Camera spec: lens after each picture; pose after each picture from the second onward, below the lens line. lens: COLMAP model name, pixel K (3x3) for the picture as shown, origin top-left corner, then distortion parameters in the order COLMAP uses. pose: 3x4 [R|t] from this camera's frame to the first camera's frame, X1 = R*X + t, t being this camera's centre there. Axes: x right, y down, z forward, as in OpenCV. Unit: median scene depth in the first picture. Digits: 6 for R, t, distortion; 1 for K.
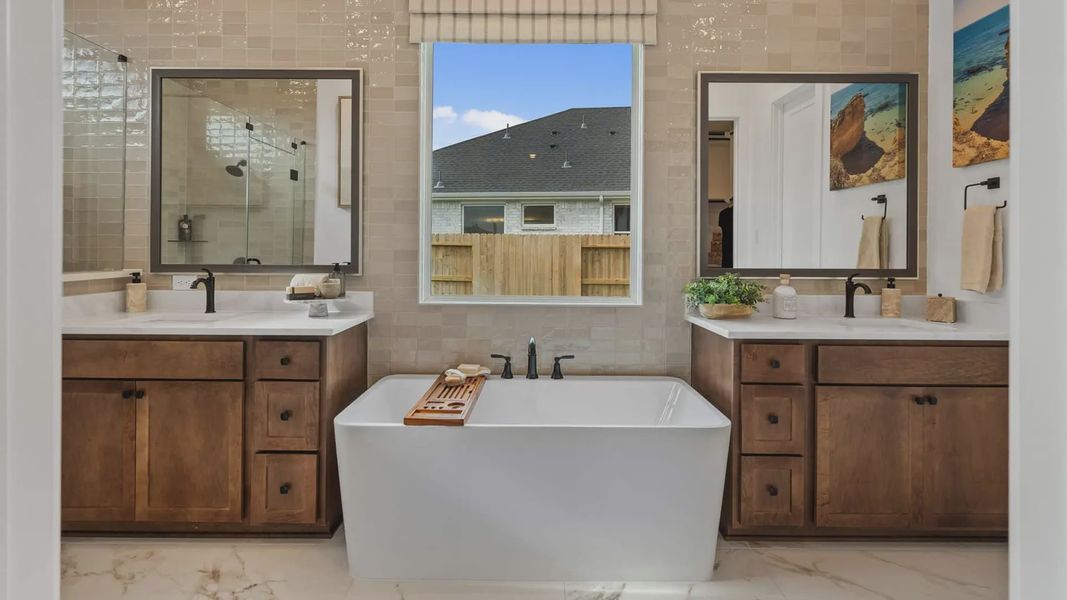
lens RADIAL K [[488.0, 0, 539.3], [0, 488.0, 253.6], [0, 0, 1]] dist [-0.003126, 0.000773]
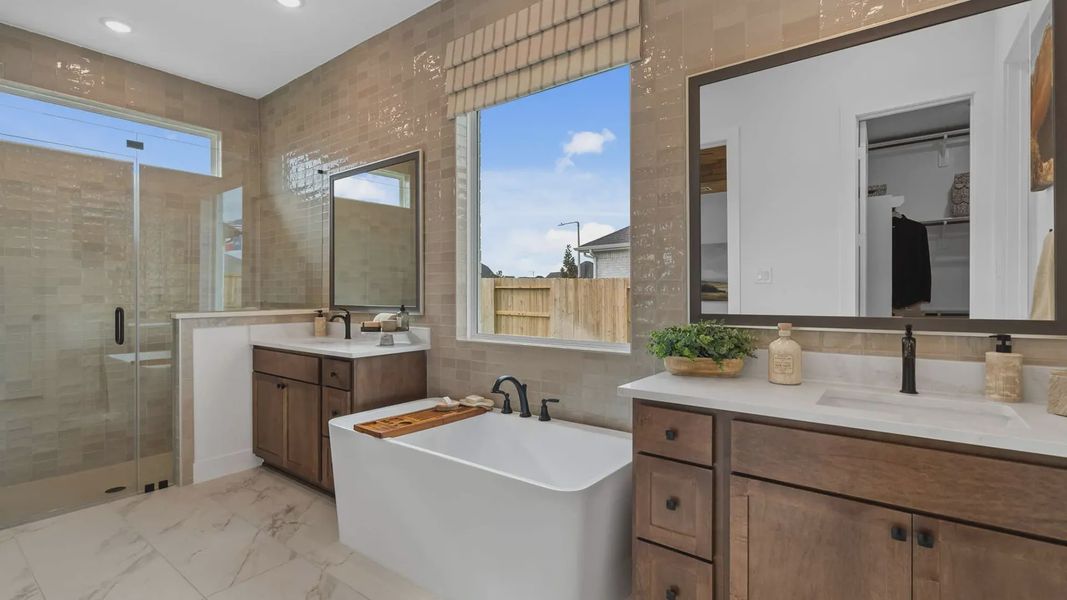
lens RADIAL K [[488.0, 0, 540.5], [0, 488.0, 295.4], [0, 0, 1]] dist [-0.003126, 0.000773]
pose [[0.796247, -0.006442, -0.604937, 0.649702], [0.005586, 0.999979, -0.003296, 0.000965], [0.604945, -0.000754, 0.796267, 0.193414]]
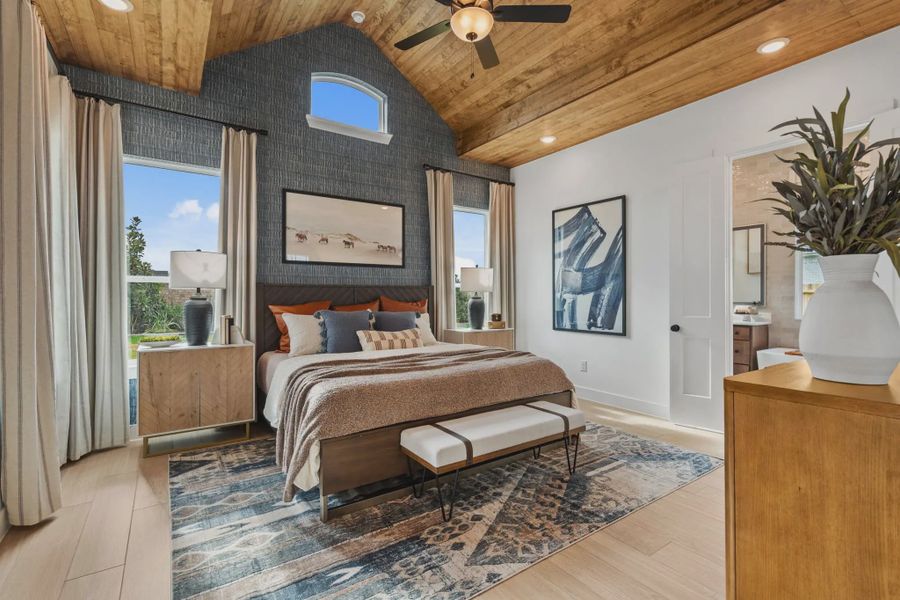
lens RADIAL K [[411.6, 0, 449.4], [0, 411.6, 299.3], [0, 0, 1]] dist [0.002395, 0.000157]
pose [[0.562452, -0.000272, -0.826830, 0.478216], [0.000230, 1.000000, -0.000173, 0.008682], [0.826830, -0.000093, 0.562452, -1.551353]]
